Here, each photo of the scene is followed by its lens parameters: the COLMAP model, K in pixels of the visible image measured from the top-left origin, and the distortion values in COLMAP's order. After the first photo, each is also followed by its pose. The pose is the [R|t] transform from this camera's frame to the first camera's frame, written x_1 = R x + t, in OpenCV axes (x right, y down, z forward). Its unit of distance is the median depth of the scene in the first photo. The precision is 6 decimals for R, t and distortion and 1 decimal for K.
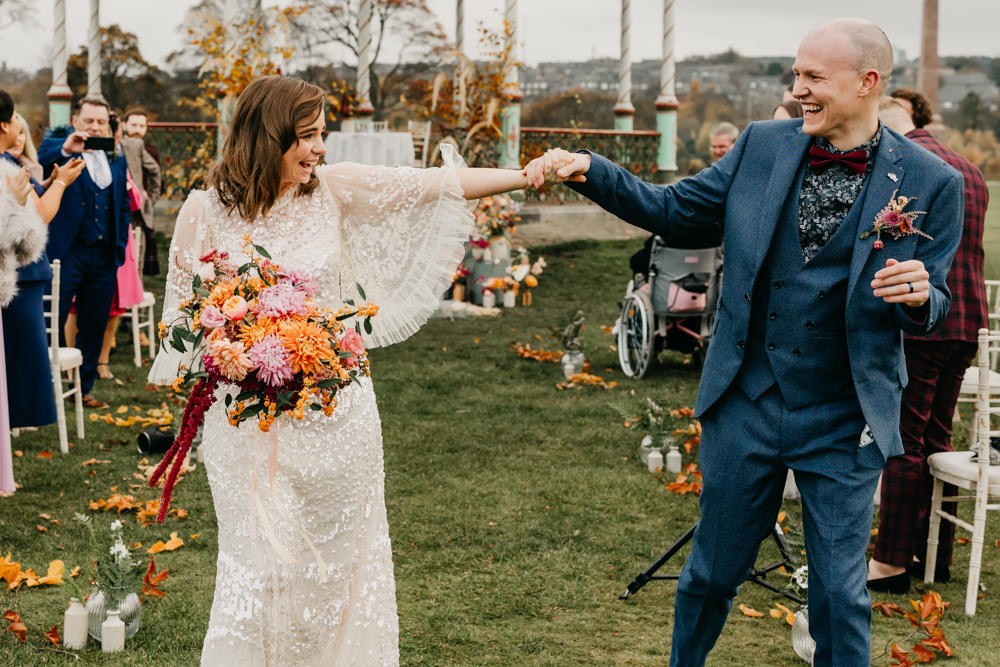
lens RADIAL K [[2238.2, 0, 429.7], [0, 2238.2, 353.0], [0, 0, 1]] dist [0.049009, 0.596873]
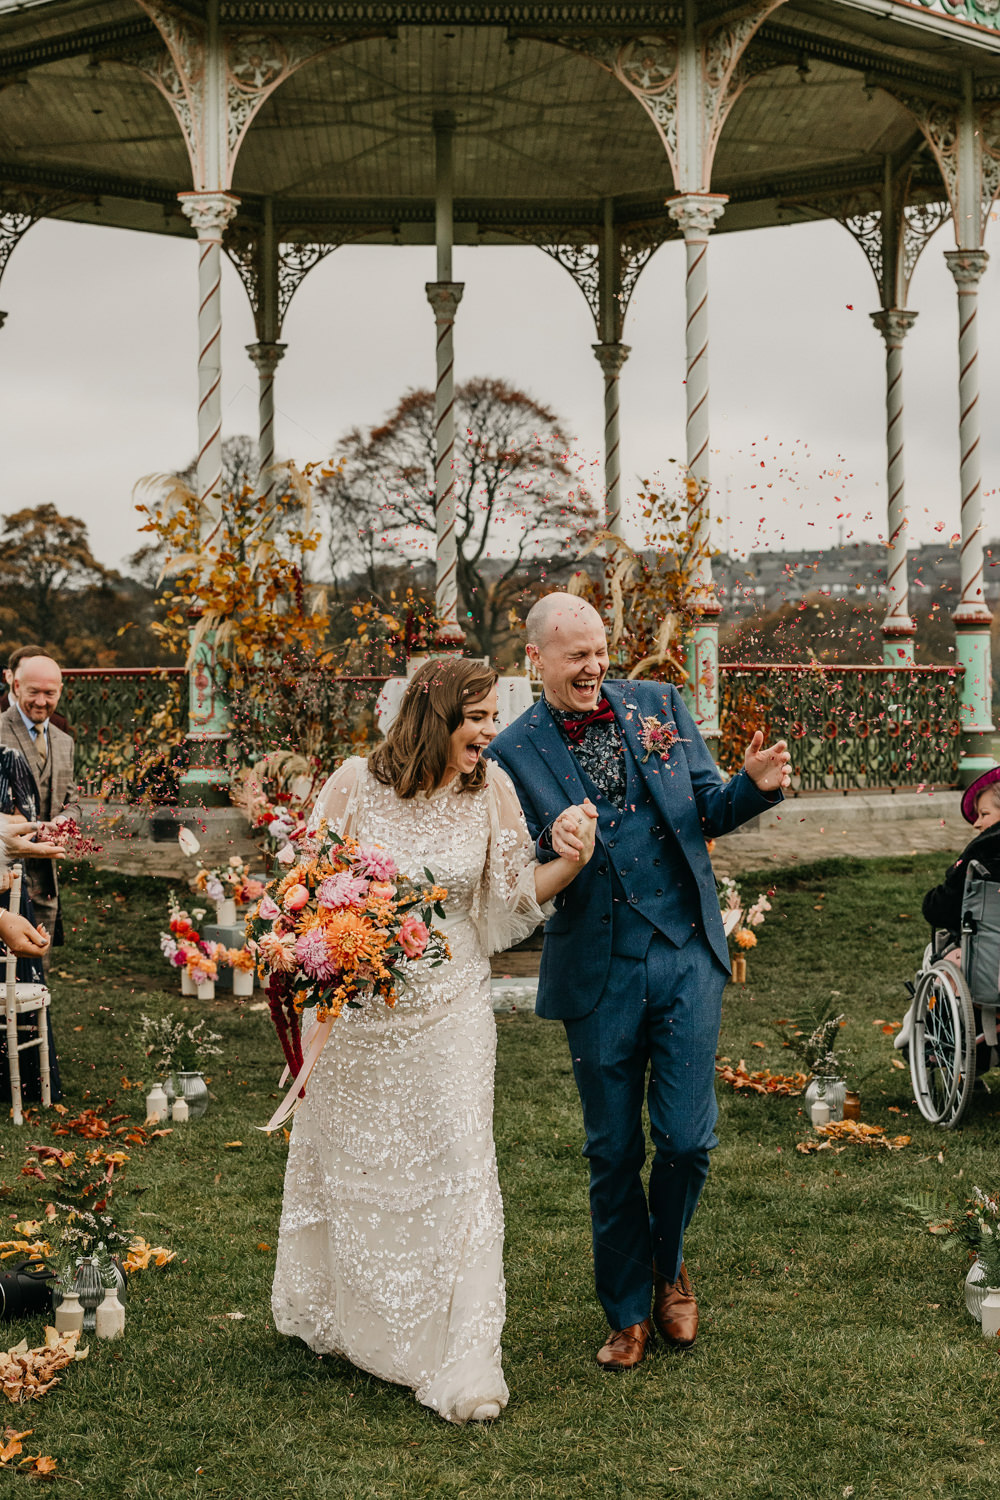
lens RADIAL K [[3603.6, 0, 659.4], [0, 3603.6, 513.9], [0, 0, 1]] dist [0.050797, -0.469488]
pose [[0.999550, -0.019484, 0.022827, 0.004780], [0.022497, 0.989868, -0.140194, -0.009872], [-0.019864, 0.140644, 0.989861, 0.085078]]
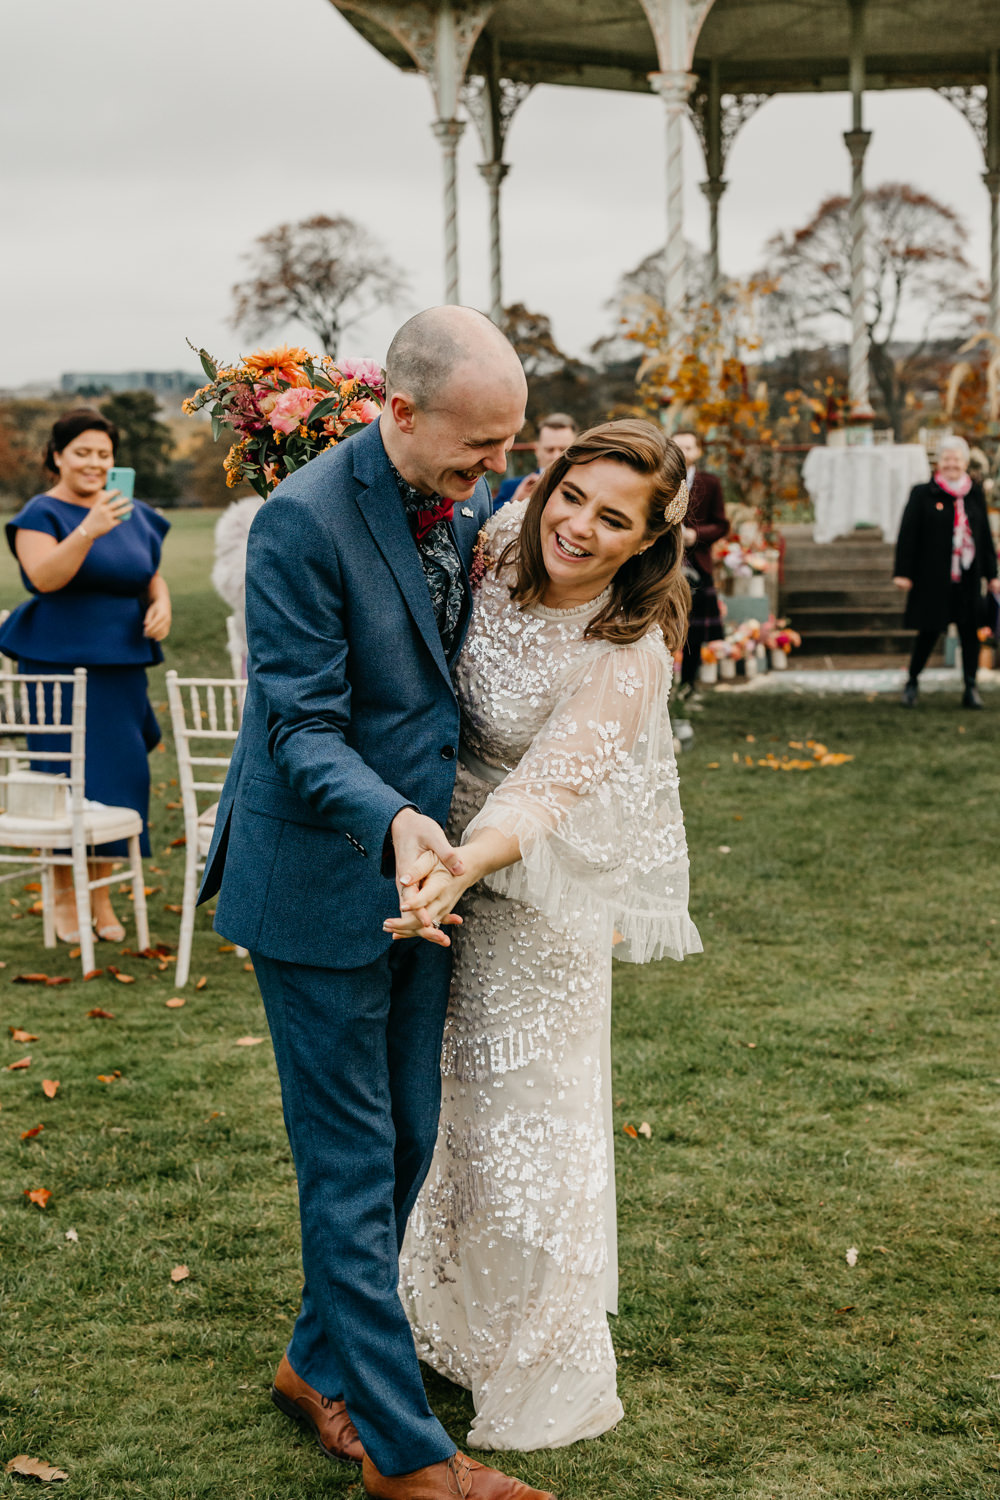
lens RADIAL K [[3357.4, 0, 428.2], [0, 3357.4, 748.5], [0, 0, 1]] dist [0.049009, 0.596873]
pose [[0.985958, -0.017560, -0.166070, 0.013633], [0.016276, 0.999826, -0.009089, 0.009408], [0.166200, 0.006258, 0.986072, -0.123899]]
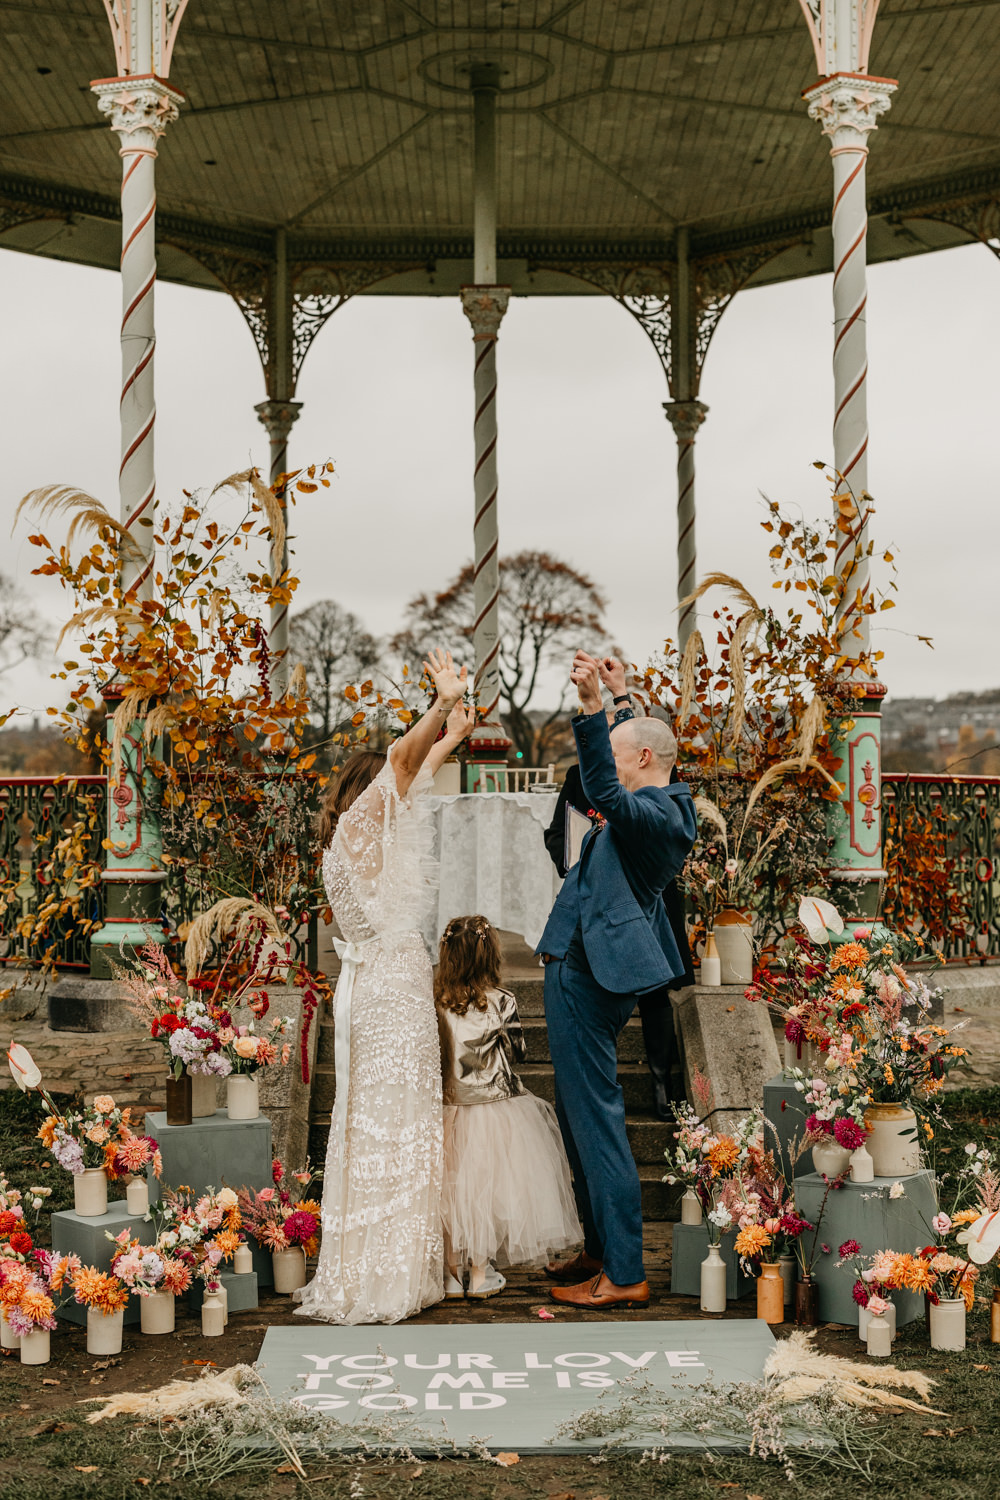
lens RADIAL K [[2365.1, 0, 454.9], [0, 2365.1, 719.7], [0, 0, 1]] dist [-0.005130, 0.182489]
pose [[0.998161, -0.018447, -0.057736, -0.009993], [0.010531, 0.990854, -0.134528, -0.055539], [0.059689, 0.133672, 0.989226, 0.593025]]
